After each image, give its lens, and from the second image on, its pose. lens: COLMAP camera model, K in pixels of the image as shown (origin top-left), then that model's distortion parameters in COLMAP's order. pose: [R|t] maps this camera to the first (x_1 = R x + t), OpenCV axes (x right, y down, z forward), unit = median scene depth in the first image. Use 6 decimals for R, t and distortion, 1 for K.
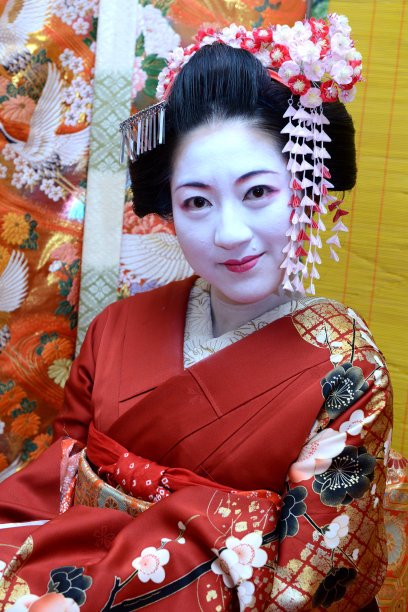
lens RADIAL K [[982.9, 0, 186.5], [0, 982.9, 315.9], [0, 0, 1]] dist [-0.018148, 0.000000]
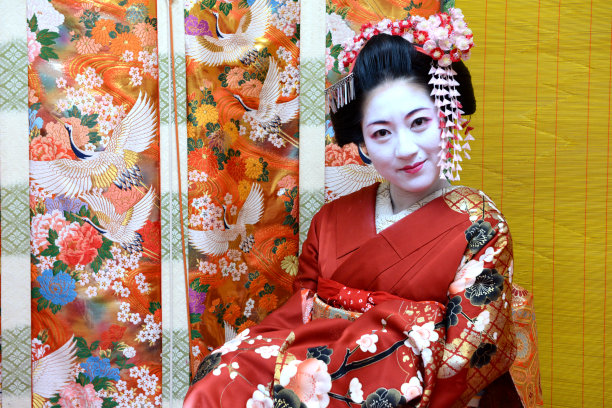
lens RADIAL K [[929.8, 0, 274.2], [0, 929.8, 206.7], [0, 0, 1]] dist [0.018490, 0.000000]
pose [[0.993538, -0.073479, -0.086501, -0.032023], [0.064183, 0.992320, -0.105742, 0.147036], [0.093606, 0.099507, 0.990624, -0.468726]]
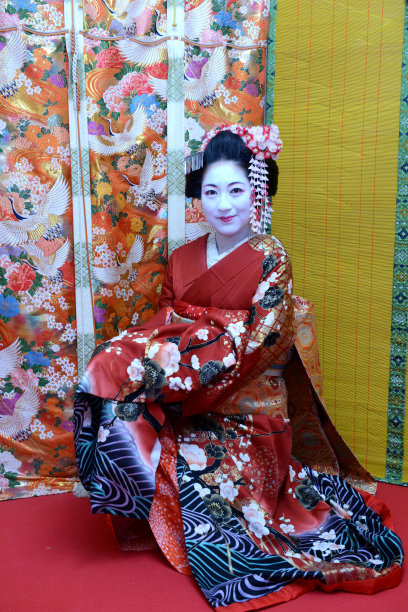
lens RADIAL K [[870.6, 0, 202.6], [0, 870.6, 330.7], [0, 0, 1]] dist [0.003104, 0.000000]
pose [[0.994810, -0.076315, -0.067295, 0.103718], [0.075631, 0.997056, -0.012646, 0.223797], [0.068062, 0.007491, 0.997653, -1.133929]]
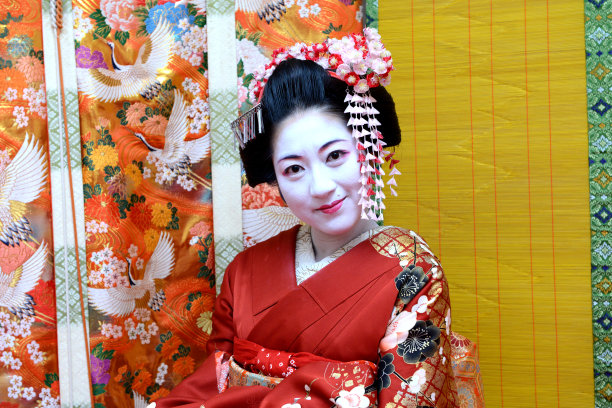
lens RADIAL K [[982.9, 0, 281.9], [0, 982.9, 208.6], [0, 0, 1]] dist [-0.018148, 0.000000]
pose [[0.993004, -0.116943, -0.016330, 0.010444], [0.113558, 0.983718, -0.139299, 0.128304], [0.032354, 0.136470, 0.990116, -0.364448]]
